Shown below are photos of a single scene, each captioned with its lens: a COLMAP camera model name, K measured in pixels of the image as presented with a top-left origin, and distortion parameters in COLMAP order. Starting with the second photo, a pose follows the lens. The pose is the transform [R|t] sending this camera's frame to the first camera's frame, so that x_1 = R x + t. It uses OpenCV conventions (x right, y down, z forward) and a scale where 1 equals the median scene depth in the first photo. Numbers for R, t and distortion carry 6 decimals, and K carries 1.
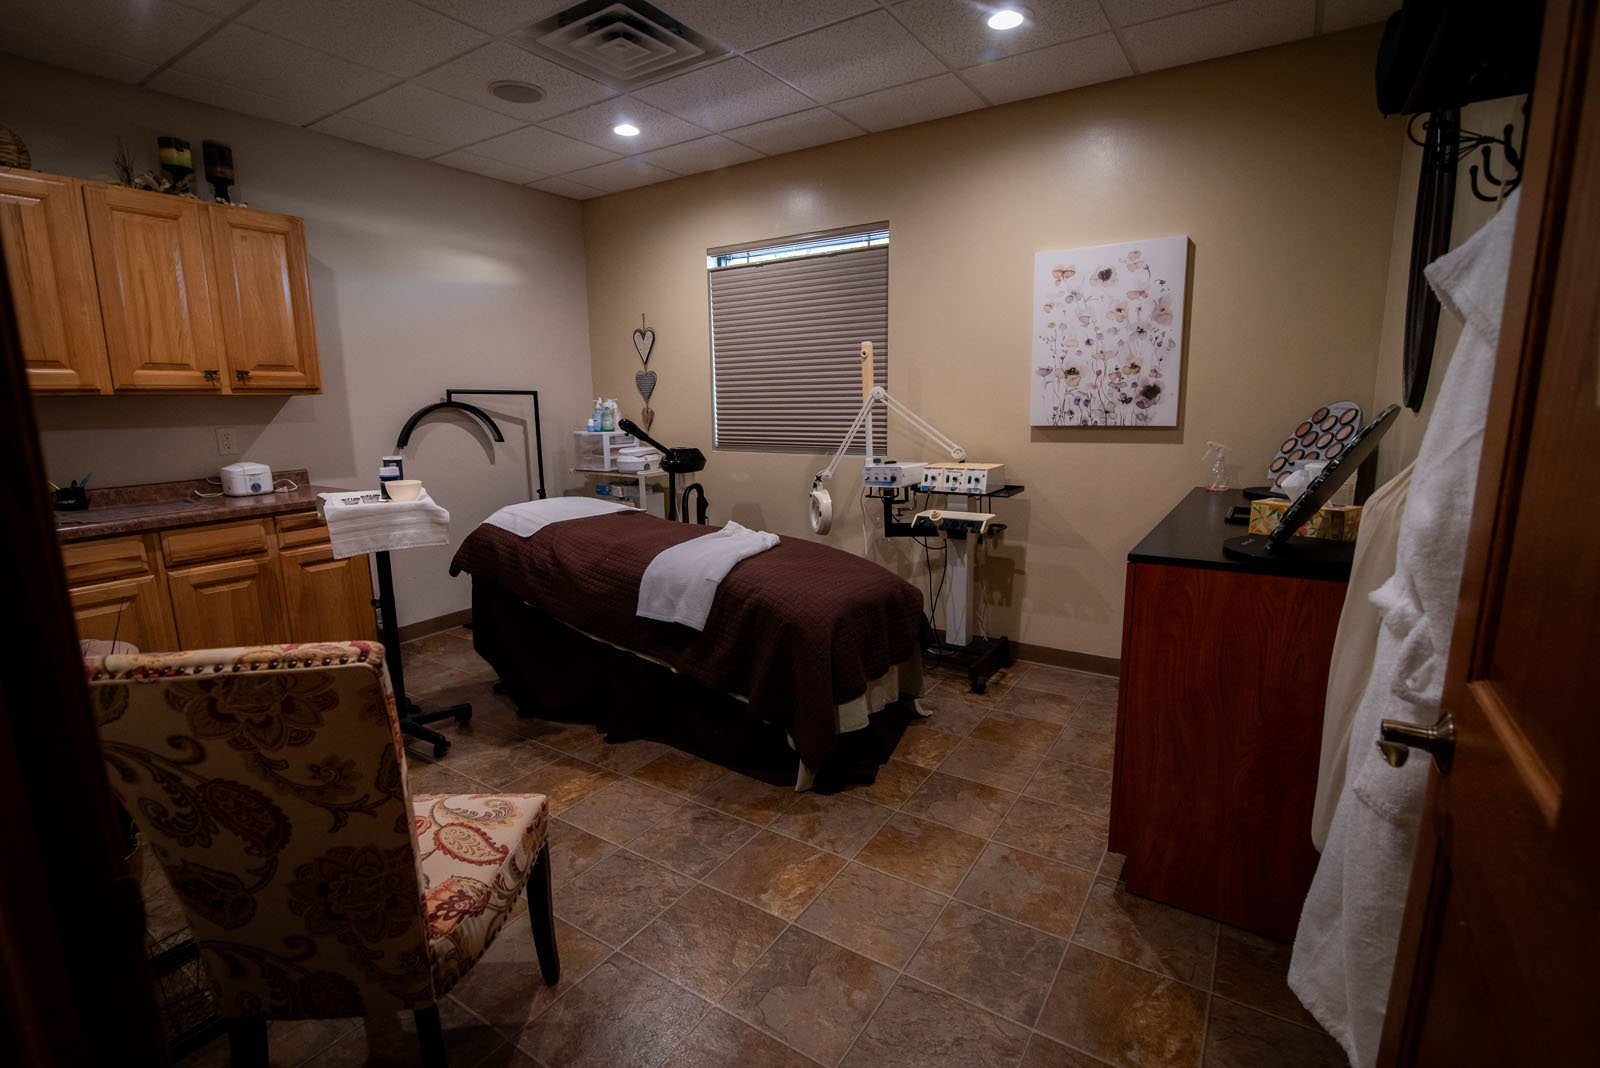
lens RADIAL K [[778.0, 0, 819.9], [0, 778.0, 531.9], [0, 0, 1]] dist [-0.001076, 0.000043]
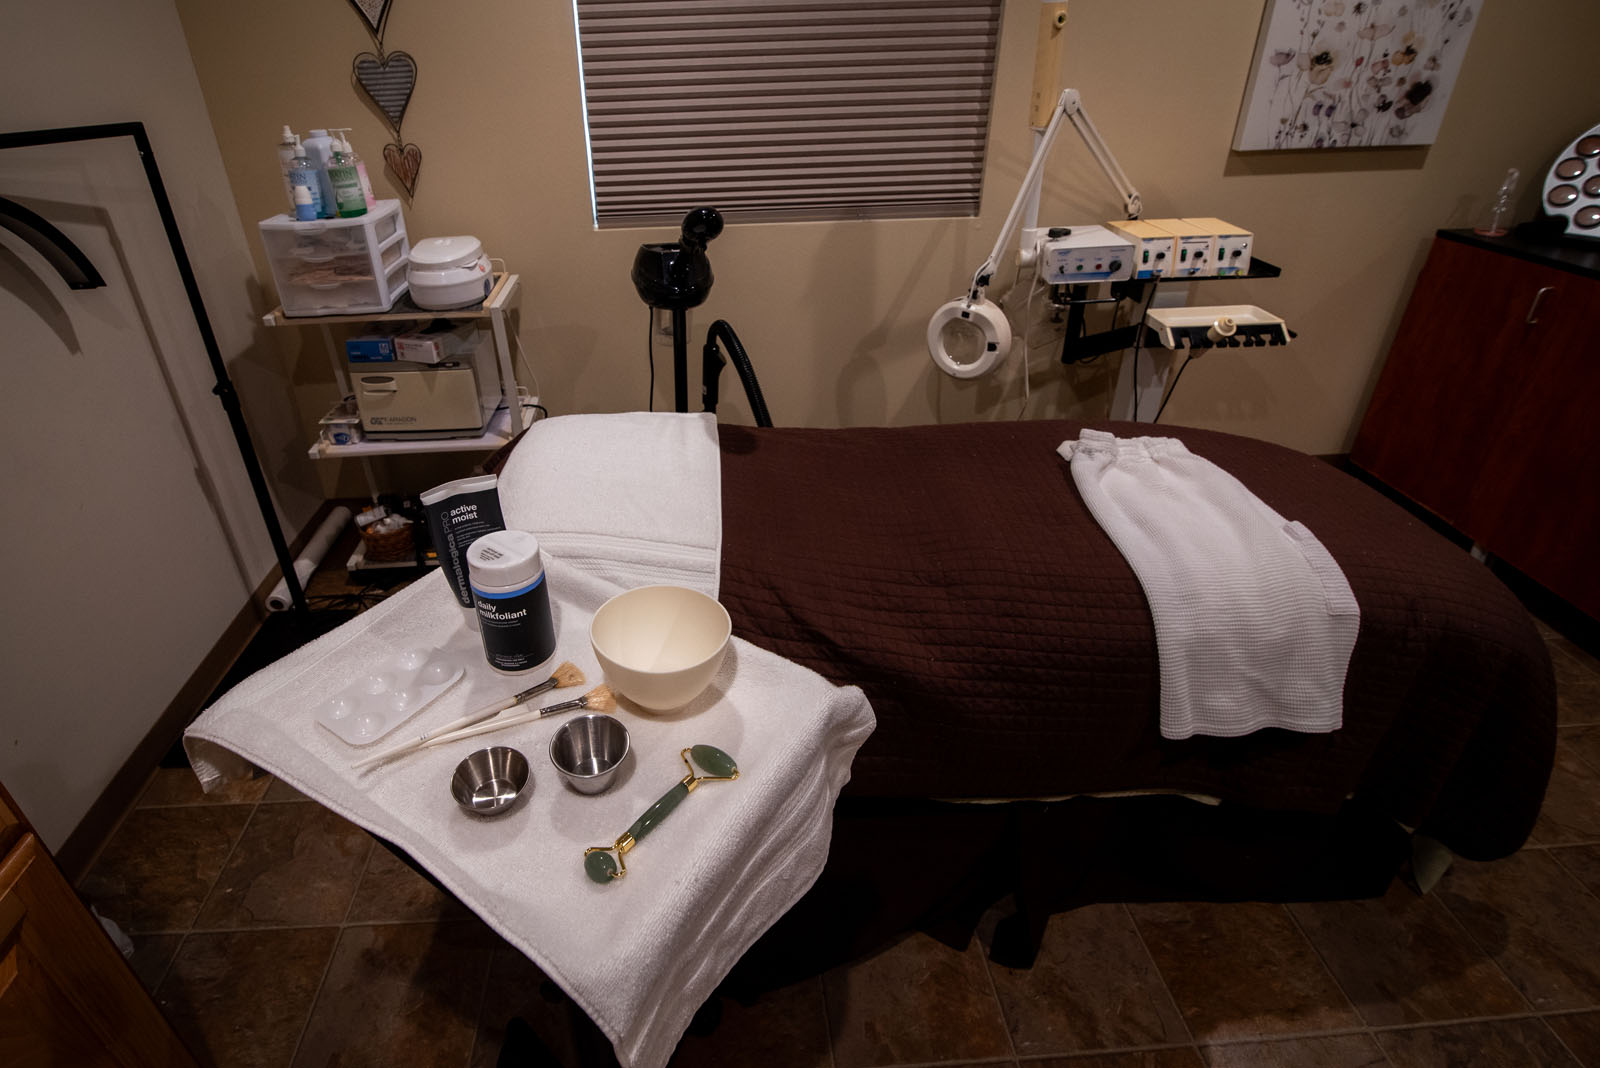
lens RADIAL K [[809.7, 0, 795.4], [0, 809.7, 493.4], [0, 0, 1]] dist [-0.013187, 0.000006]
pose [[0.805637, -0.291147, 0.515928, -0.469475], [0.113408, 0.930589, 0.348057, -0.151831], [-0.581452, -0.221897, 0.782736, 0.654804]]
